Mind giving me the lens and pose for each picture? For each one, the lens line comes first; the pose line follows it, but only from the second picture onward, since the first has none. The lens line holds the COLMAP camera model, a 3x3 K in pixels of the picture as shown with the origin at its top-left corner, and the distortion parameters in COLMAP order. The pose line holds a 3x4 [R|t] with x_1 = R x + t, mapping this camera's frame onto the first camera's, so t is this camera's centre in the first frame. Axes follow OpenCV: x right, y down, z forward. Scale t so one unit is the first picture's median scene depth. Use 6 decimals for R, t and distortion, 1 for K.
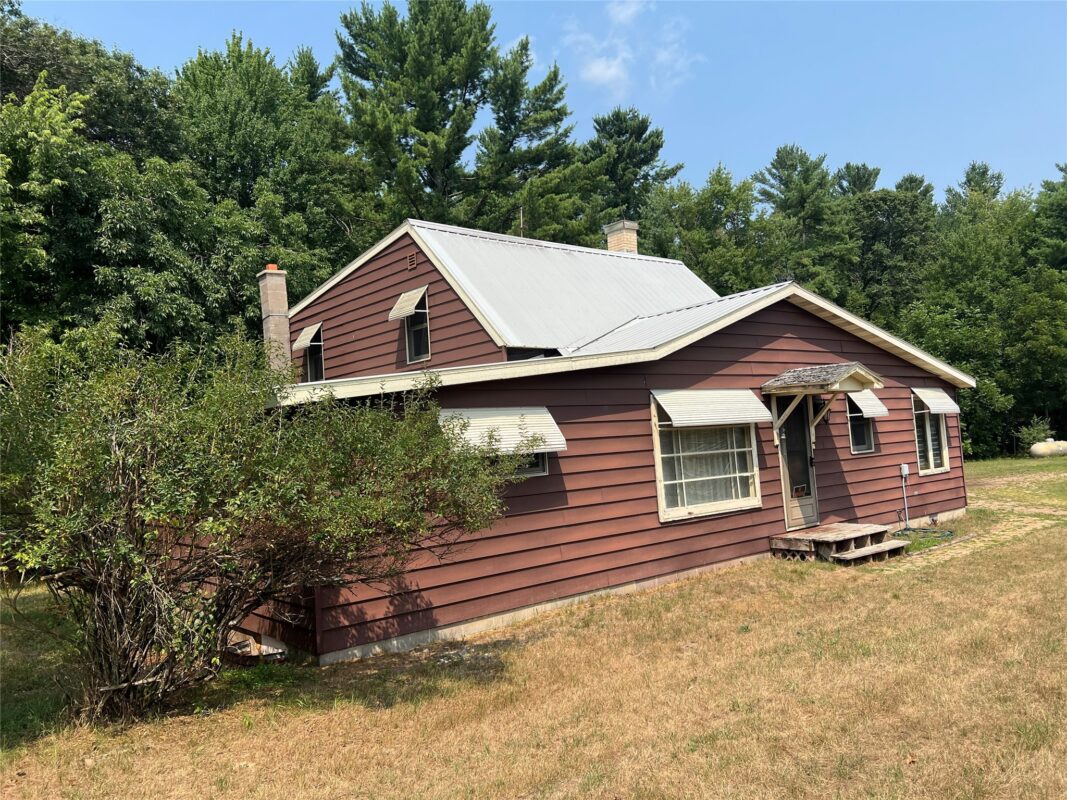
lens RADIAL K [[806.9, 0, 531.0], [0, 806.9, 401.0], [0, 0, 1]] dist [0.026943, -0.002850]
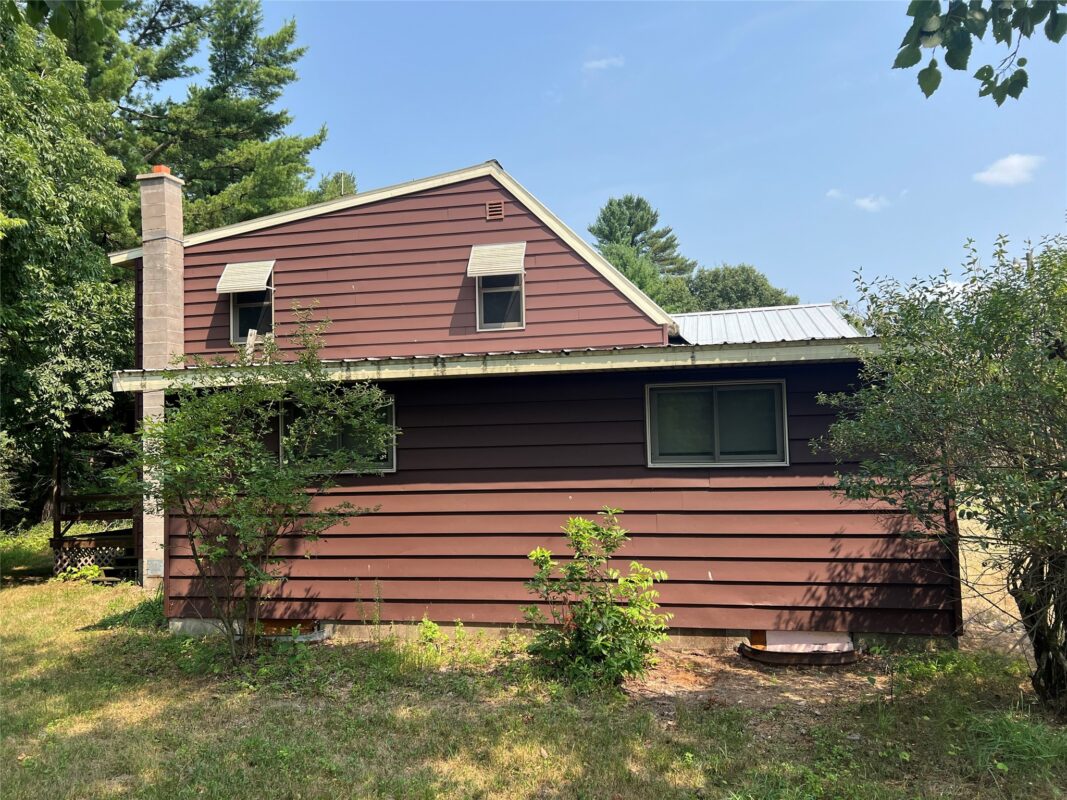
lens RADIAL K [[806.9, 0, 532.9], [0, 806.9, 397.5], [0, 0, 1]] dist [0.026943, -0.002850]
pose [[0.790485, 0.081615, 0.607019, -0.480806], [-0.061829, 0.996653, -0.053487, 0.050620], [-0.609353, 0.004749, 0.792885, 0.241370]]
